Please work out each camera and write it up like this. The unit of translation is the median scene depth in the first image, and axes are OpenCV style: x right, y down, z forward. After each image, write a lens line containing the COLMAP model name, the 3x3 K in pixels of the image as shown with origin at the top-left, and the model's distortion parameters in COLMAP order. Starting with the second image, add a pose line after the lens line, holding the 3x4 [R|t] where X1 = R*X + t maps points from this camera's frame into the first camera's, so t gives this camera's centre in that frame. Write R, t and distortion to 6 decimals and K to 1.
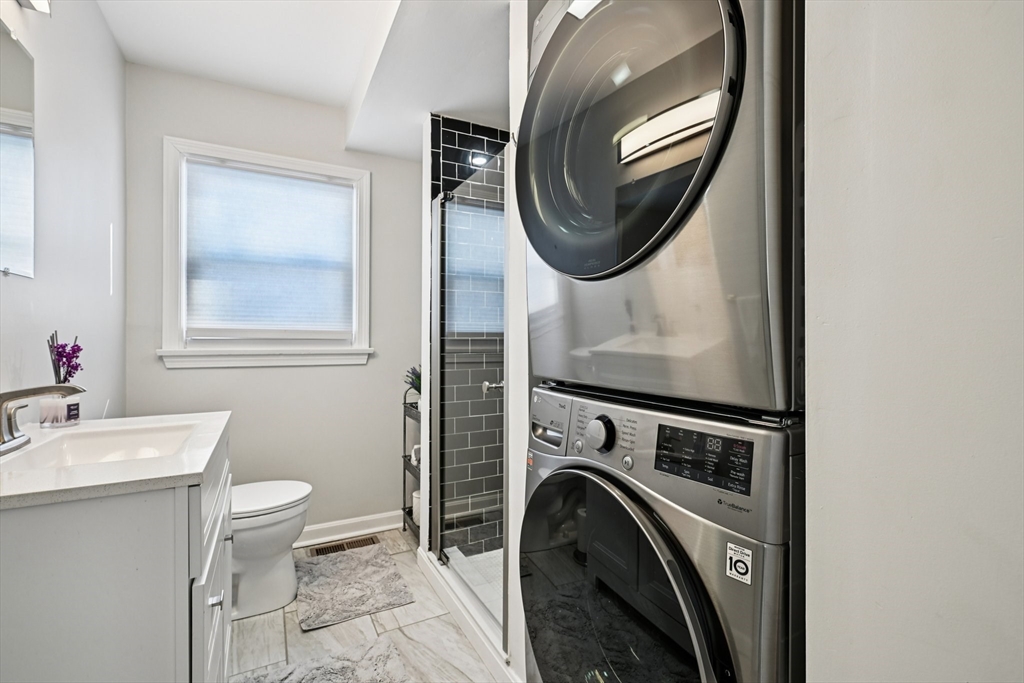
lens RADIAL K [[460.4, 0, 507.9], [0, 460.4, 339.9], [0, 0, 1]] dist [0.000952, -0.000341]
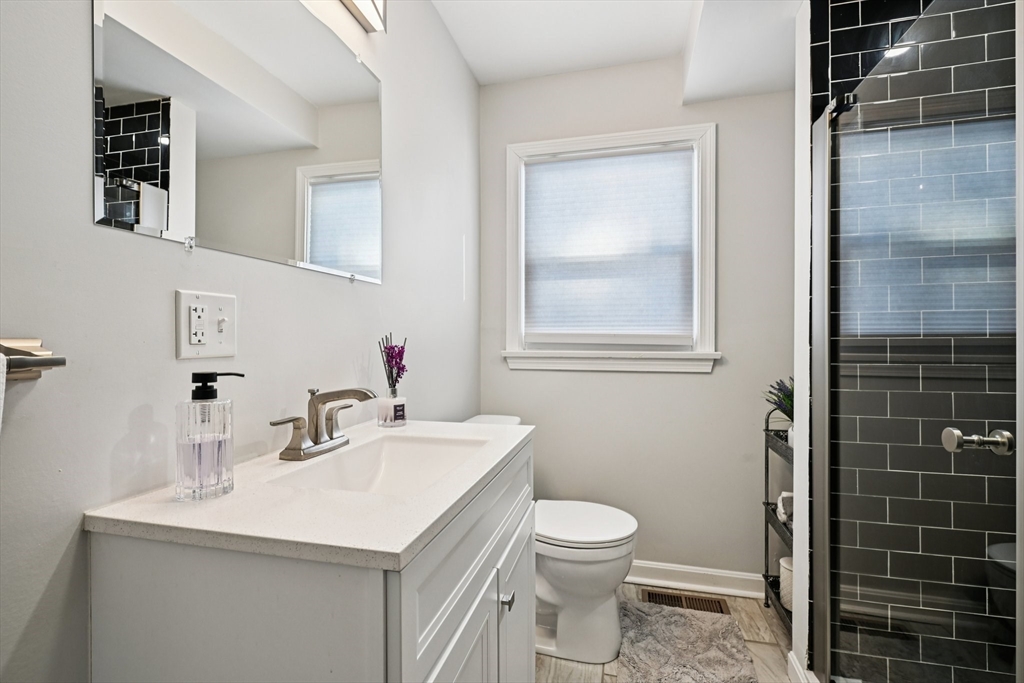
lens RADIAL K [[460.4, 0, 507.9], [0, 460.4, 339.9], [0, 0, 1]] dist [0.000952, -0.000341]
pose [[0.741417, -0.002954, -0.671038, -0.047458], [0.000447, 0.999992, -0.003908, 0.000117], [0.671045, 0.002598, 0.741412, 0.226519]]
